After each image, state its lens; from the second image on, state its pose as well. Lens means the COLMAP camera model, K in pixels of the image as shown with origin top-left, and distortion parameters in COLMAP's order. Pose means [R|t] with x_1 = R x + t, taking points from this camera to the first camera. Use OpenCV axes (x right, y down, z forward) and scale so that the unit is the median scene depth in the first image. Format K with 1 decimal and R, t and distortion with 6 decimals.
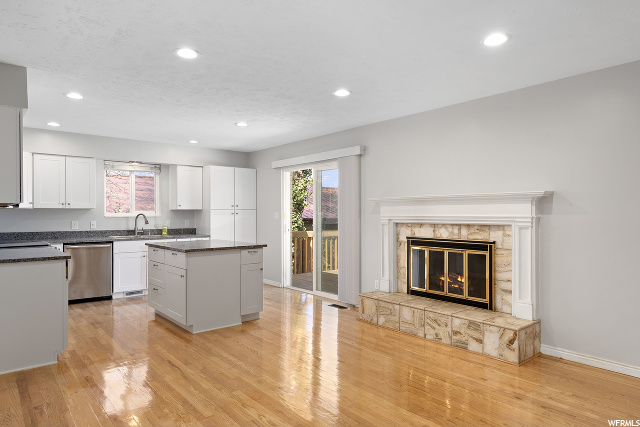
lens RADIAL K [[404.4, 0, 320.0], [0, 404.4, 213.5], [0, 0, 1]] dist [0.002309, 0.000645]
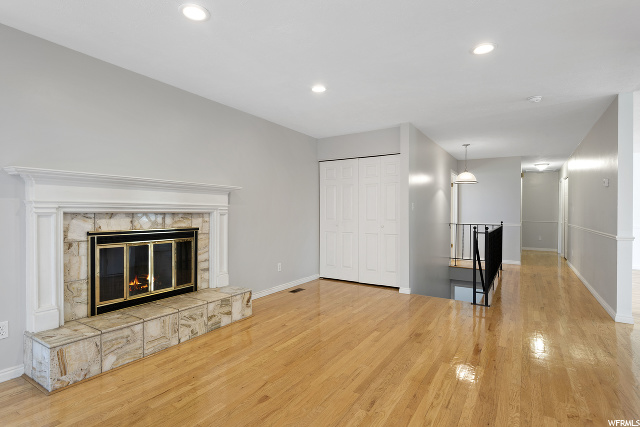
lens RADIAL K [[334.6, 0, 320.0], [0, 334.6, 213.5], [0, 0, 1]] dist [0.003483, -0.000464]
pose [[-0.342235, -0.003733, 0.939607, -0.511583], [-0.004455, 0.999987, 0.002351, 0.025656], [-0.939604, -0.003381, -0.342248, 0.951745]]
